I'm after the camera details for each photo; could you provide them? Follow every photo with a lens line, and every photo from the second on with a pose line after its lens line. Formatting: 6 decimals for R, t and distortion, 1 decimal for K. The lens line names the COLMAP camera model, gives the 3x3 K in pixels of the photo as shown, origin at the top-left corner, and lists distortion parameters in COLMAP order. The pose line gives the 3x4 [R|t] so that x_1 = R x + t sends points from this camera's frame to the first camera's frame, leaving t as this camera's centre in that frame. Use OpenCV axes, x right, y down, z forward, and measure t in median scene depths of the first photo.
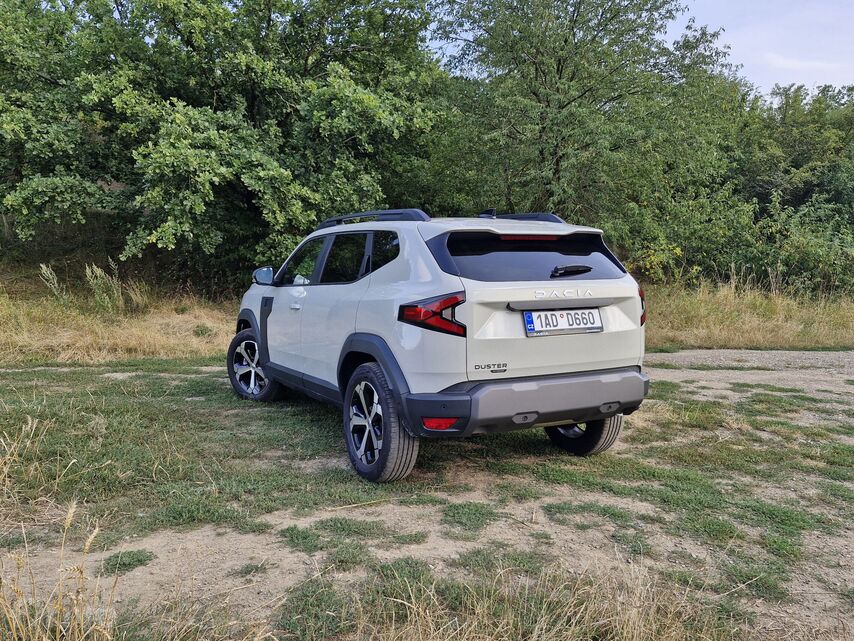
lens RADIAL K [[648.5, 0, 427.0], [0, 648.5, 320.5], [0, 0, 1]] dist [0.063122, -0.132069]
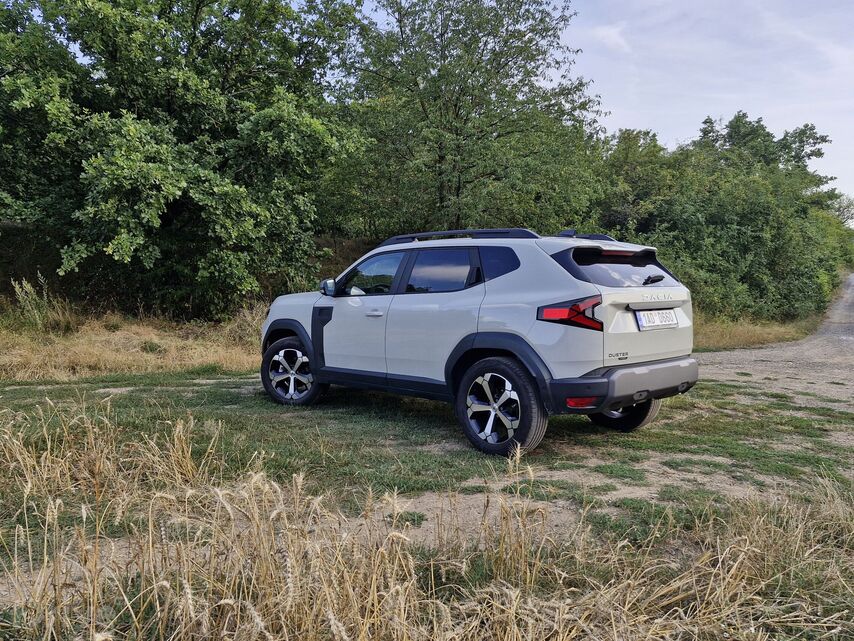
lens RADIAL K [[630.9, 0, 427.0], [0, 630.9, 320.5], [0, 0, 1]] dist [0.106342, -0.178740]
pose [[0.968196, -0.012795, 0.249864, -0.435206], [0.019933, 0.999462, -0.026058, 0.022621], [-0.249396, 0.030210, 0.967930, -0.077020]]
